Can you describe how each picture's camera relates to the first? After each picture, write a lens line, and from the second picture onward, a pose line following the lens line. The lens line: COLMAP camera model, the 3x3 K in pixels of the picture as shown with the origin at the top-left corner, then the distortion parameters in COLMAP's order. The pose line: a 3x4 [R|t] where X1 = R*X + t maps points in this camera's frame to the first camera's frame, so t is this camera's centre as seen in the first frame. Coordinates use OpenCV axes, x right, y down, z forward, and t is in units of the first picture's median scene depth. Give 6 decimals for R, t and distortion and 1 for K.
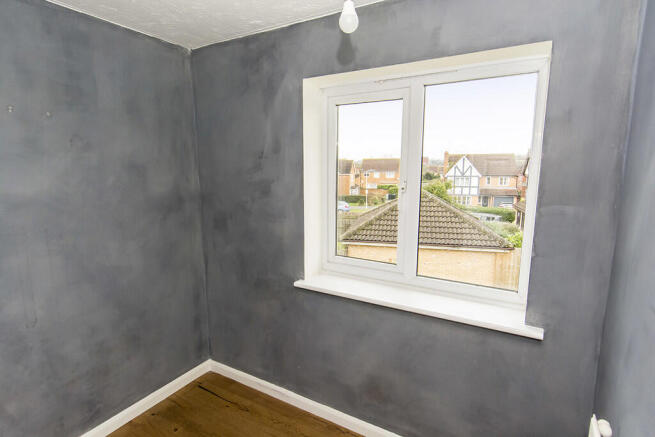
lens RADIAL K [[345.9, 0, 306.1], [0, 345.9, 220.1], [0, 0, 1]] dist [0.000111, -0.000179]
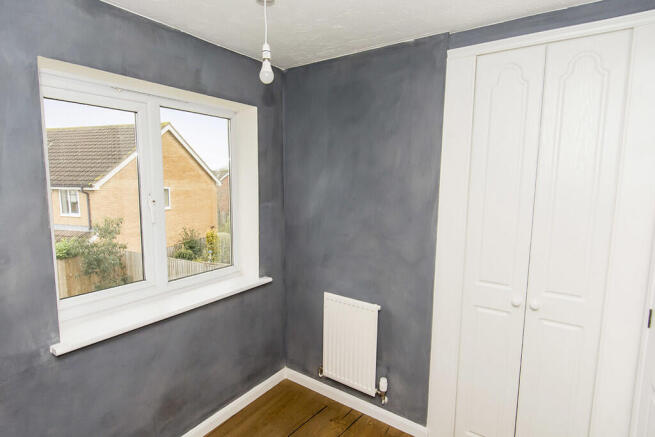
lens RADIAL K [[345.9, 0, 323.9], [0, 345.9, 219.8], [0, 0, 1]] dist [0.000111, -0.000179]
pose [[0.047394, -0.111752, 0.992605, -0.811565], [0.154727, 0.982549, 0.103232, -0.072513], [-0.986820, 0.148690, 0.063858, 0.498893]]
